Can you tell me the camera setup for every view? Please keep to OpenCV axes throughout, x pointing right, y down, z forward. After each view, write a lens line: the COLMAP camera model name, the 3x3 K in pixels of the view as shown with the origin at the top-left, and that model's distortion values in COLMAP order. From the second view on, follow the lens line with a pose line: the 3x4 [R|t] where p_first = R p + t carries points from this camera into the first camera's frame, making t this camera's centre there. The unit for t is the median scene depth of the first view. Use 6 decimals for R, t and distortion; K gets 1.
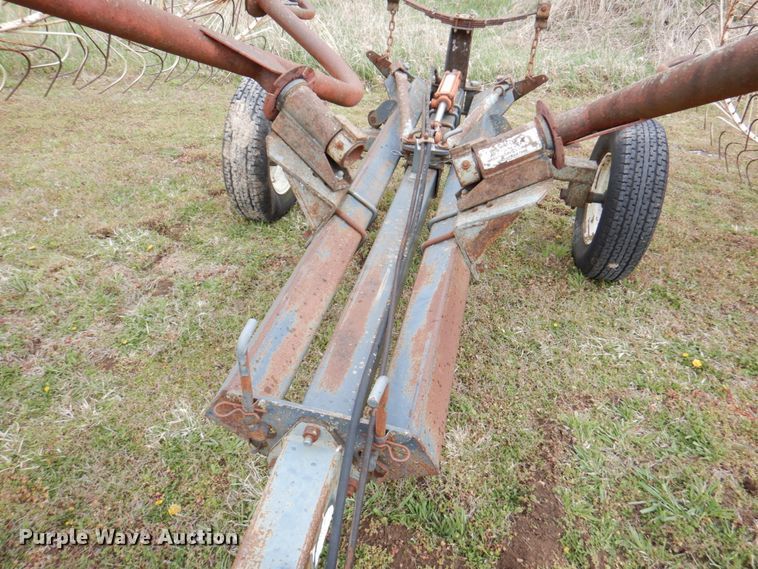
lens RADIAL K [[552.6, 0, 381.1], [0, 552.6, 285.0], [0, 0, 1]] dist [0.032112, -0.009946]
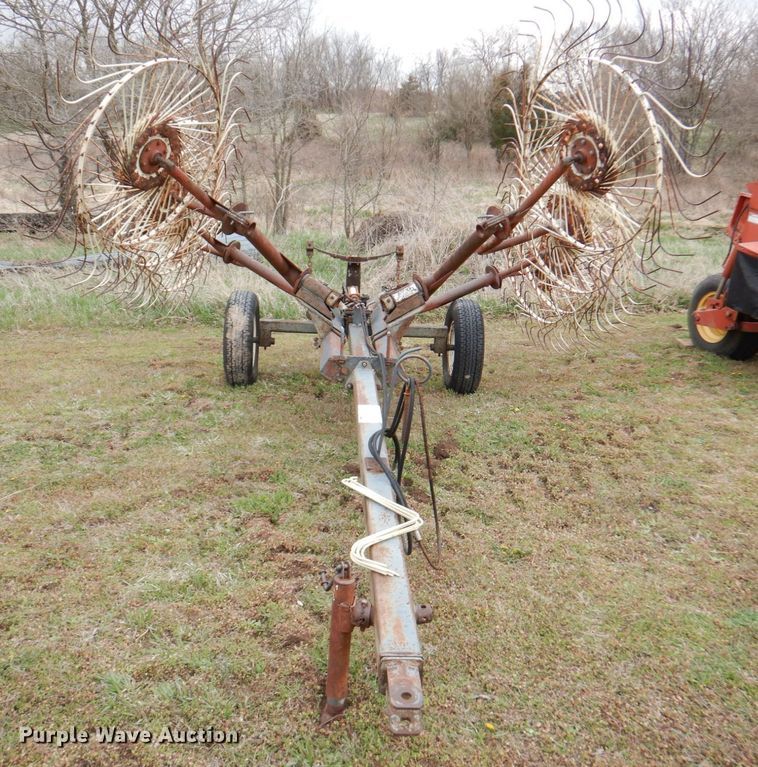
lens RADIAL K [[863.5, 0, 374.9], [0, 863.5, 381.5], [0, 0, 1]] dist [0.032610, 0.000000]
pose [[0.962765, -0.085001, 0.256629, -0.549853], [0.169983, 0.928490, -0.330170, 0.820820], [-0.210213, 0.361498, 0.908366, -1.375088]]
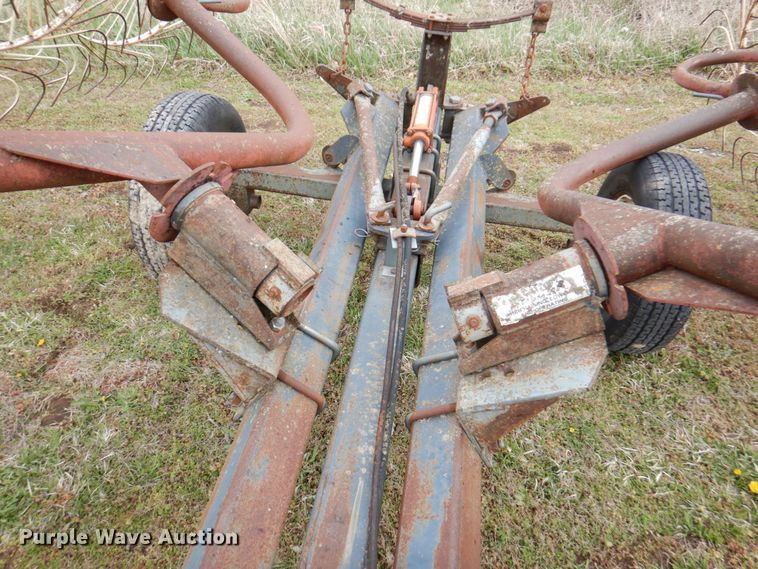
lens RADIAL K [[552.6, 0, 384.9], [0, 552.6, 288.1], [0, 0, 1]] dist [0.032112, -0.009946]
pose [[0.996967, -0.046952, 0.062066, 0.007973], [0.041718, 0.995668, 0.083100, -0.201666], [-0.065699, -0.080259, 0.994607, 0.237507]]
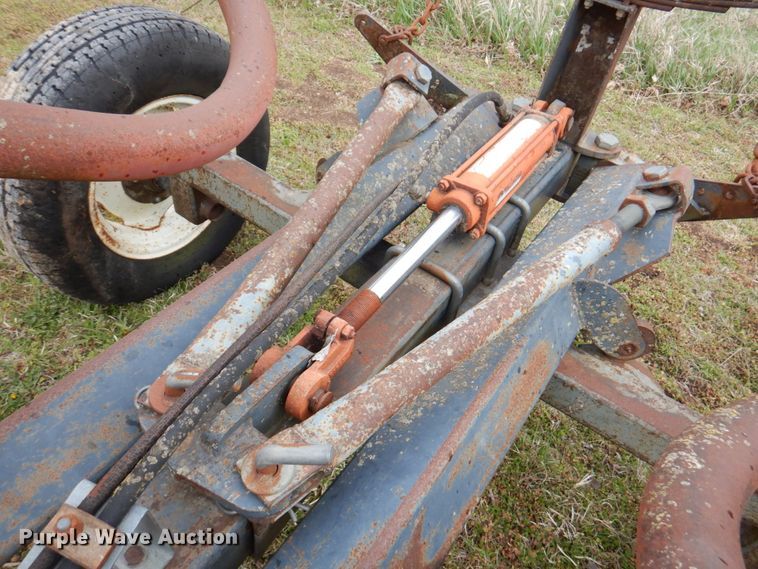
lens RADIAL K [[552.6, 0, 376.3], [0, 552.6, 285.8], [0, 0, 1]] dist [0.032112, -0.009946]
pose [[0.924704, 0.308381, -0.223211, 0.167075], [-0.280545, 0.948362, 0.148002, -0.335789], [0.257325, -0.074238, 0.963469, 0.670565]]
